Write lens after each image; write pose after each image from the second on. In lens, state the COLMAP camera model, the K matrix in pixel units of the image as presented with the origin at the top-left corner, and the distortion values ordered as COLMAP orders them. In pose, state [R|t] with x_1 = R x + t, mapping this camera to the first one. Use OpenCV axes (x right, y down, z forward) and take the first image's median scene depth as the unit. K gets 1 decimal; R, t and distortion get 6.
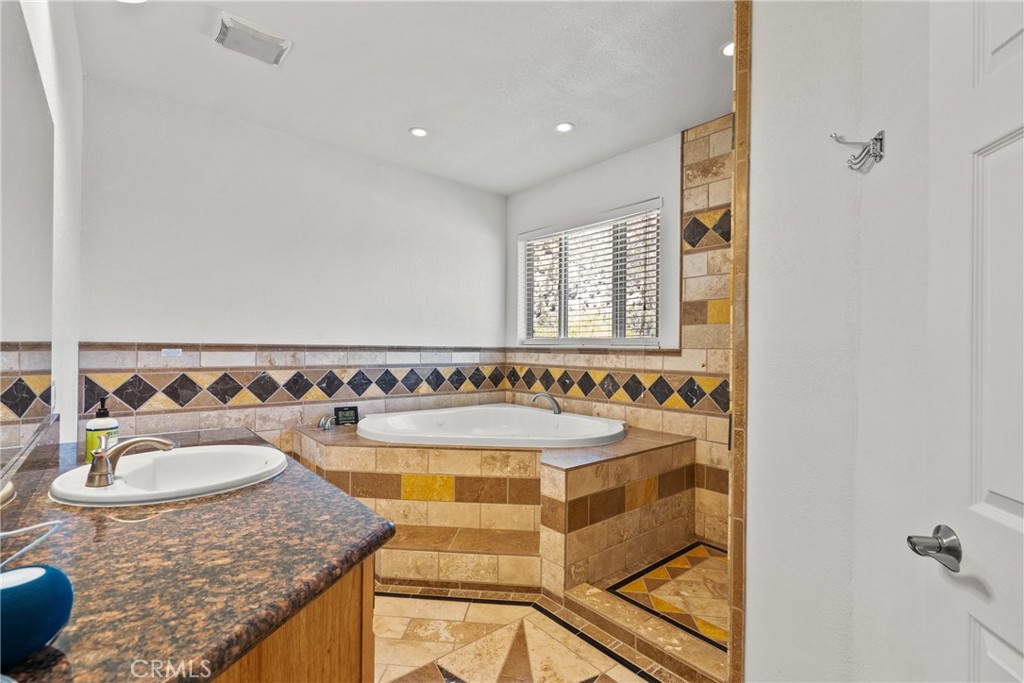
lens RADIAL K [[464.9, 0, 508.9], [0, 464.9, 344.0], [0, 0, 1]] dist [-0.007714, 0.004365]
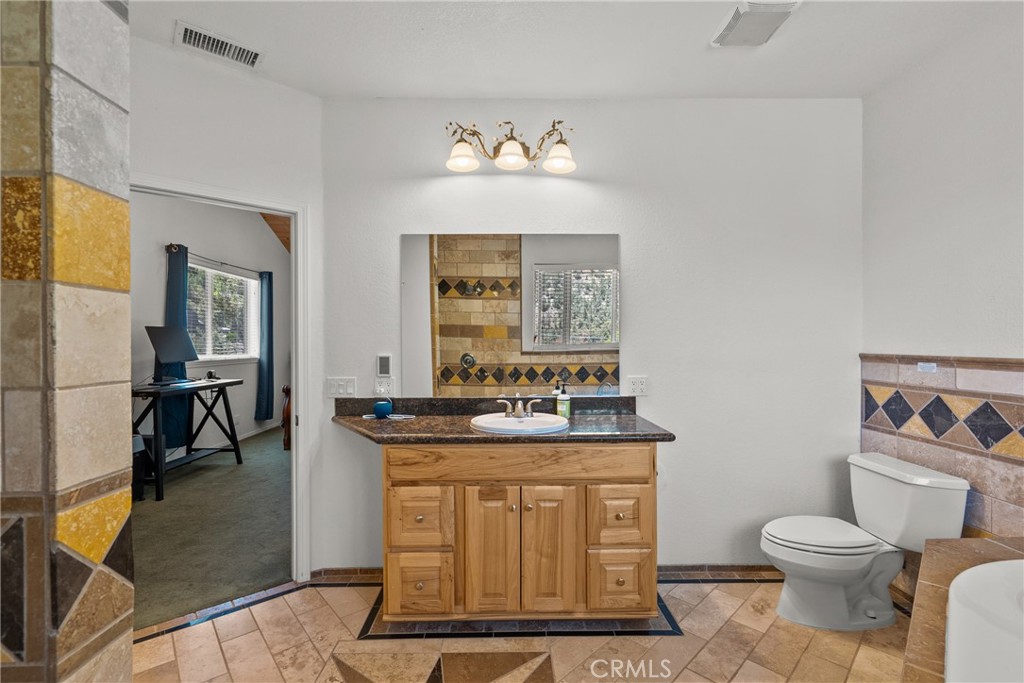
lens RADIAL K [[464.9, 0, 508.9], [0, 464.9, 344.0], [0, 0, 1]] dist [-0.007714, 0.004365]
pose [[-0.634196, -0.011863, -0.773081, 0.340140], [-0.007563, 0.999930, -0.009140, -0.009081], [0.773135, 0.000051, -0.634241, 0.914258]]
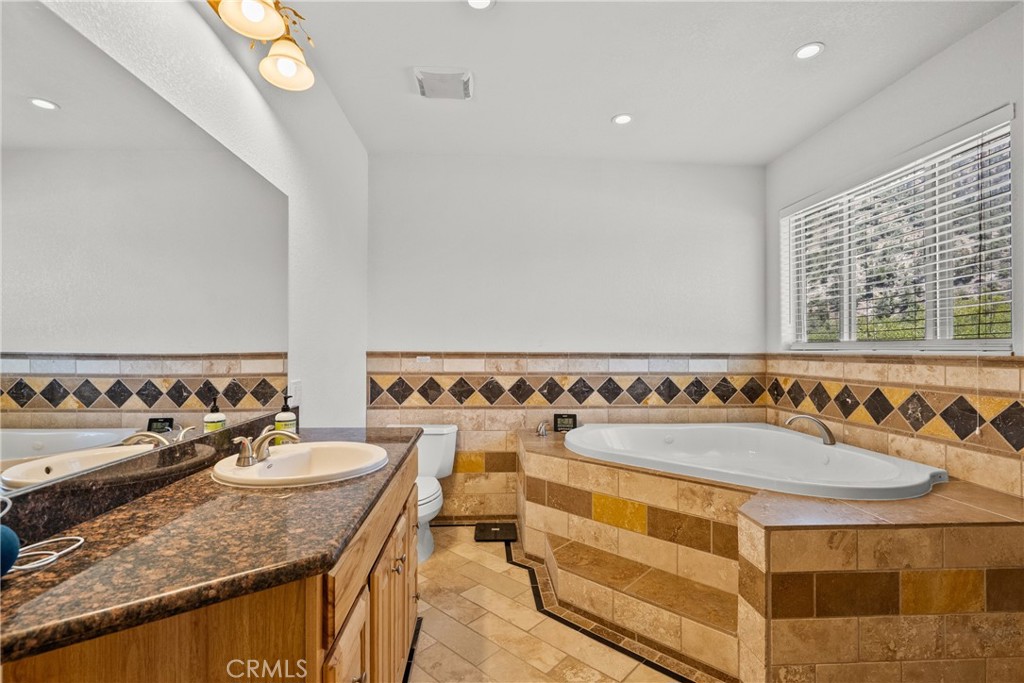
lens RADIAL K [[464.9, 0, 508.9], [0, 464.9, 344.0], [0, 0, 1]] dist [-0.007714, 0.004365]
pose [[0.798971, -0.015650, -0.601166, 0.184388], [0.009801, 0.999867, -0.013005, -0.004126], [0.601290, 0.004498, 0.799018, 0.149735]]
